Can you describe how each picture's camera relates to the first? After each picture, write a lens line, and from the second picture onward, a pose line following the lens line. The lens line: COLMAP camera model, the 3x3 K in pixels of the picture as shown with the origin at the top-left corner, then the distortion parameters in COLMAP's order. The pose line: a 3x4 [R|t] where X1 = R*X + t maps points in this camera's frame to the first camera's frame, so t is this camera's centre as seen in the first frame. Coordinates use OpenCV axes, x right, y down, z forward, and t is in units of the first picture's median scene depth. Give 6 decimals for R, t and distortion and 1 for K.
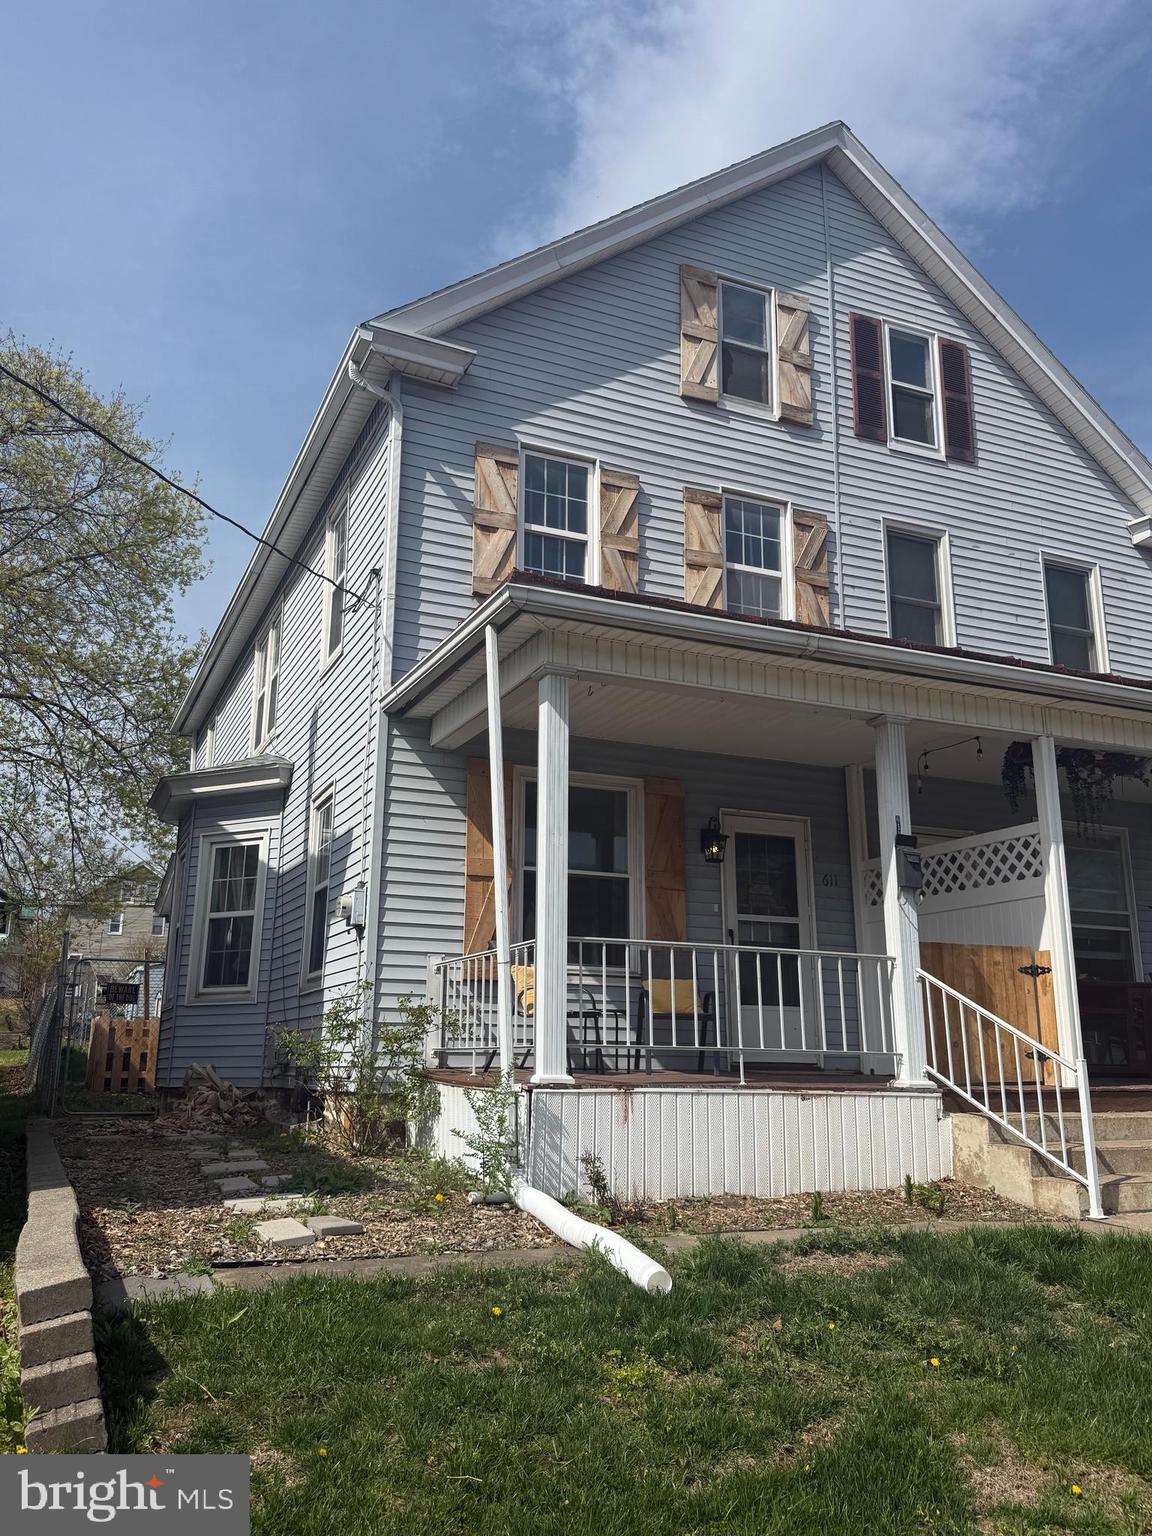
lens RADIAL K [[1215.1, 0, 577.9], [0, 1215.1, 764.8], [0, 0, 1]] dist [0.105635, -0.027393]
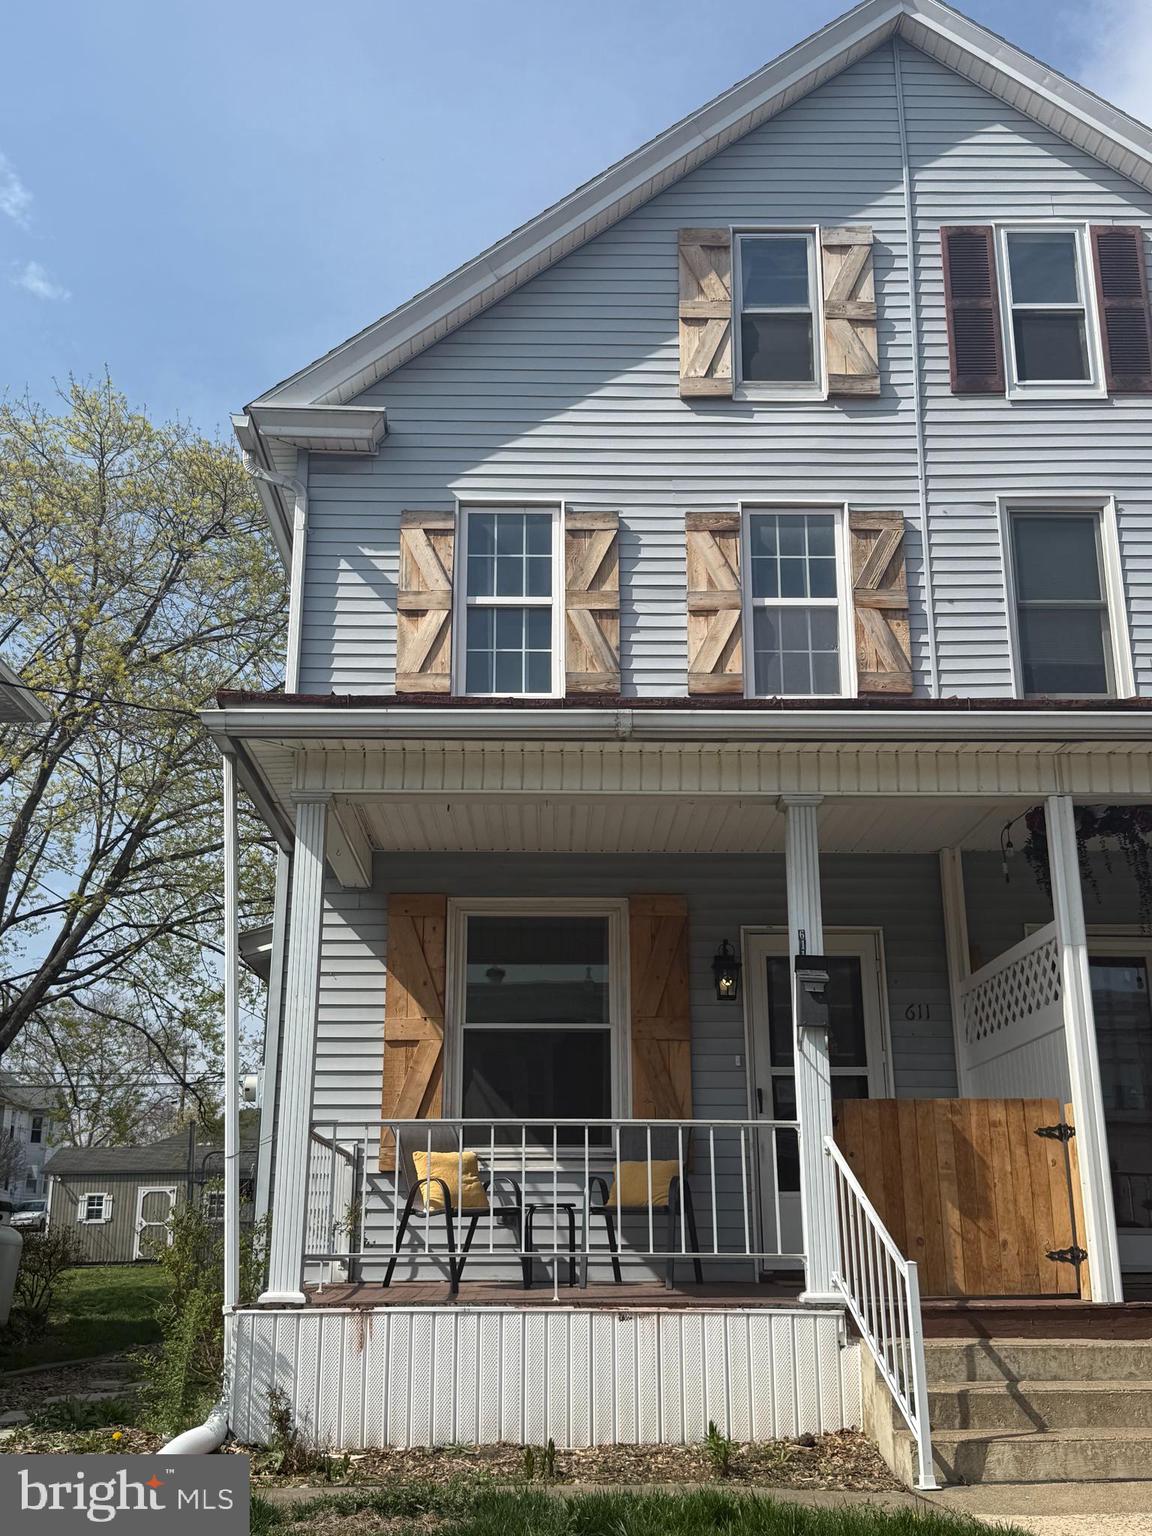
lens RADIAL K [[1659.0, 0, 574.7], [0, 1659.0, 762.3], [0, 0, 1]] dist [0.147340, 0.000000]
pose [[0.922956, -0.121608, -0.365191, 0.400501], [0.100380, 0.991993, -0.076640, 0.003437], [0.371587, 0.034077, 0.927773, 0.000380]]
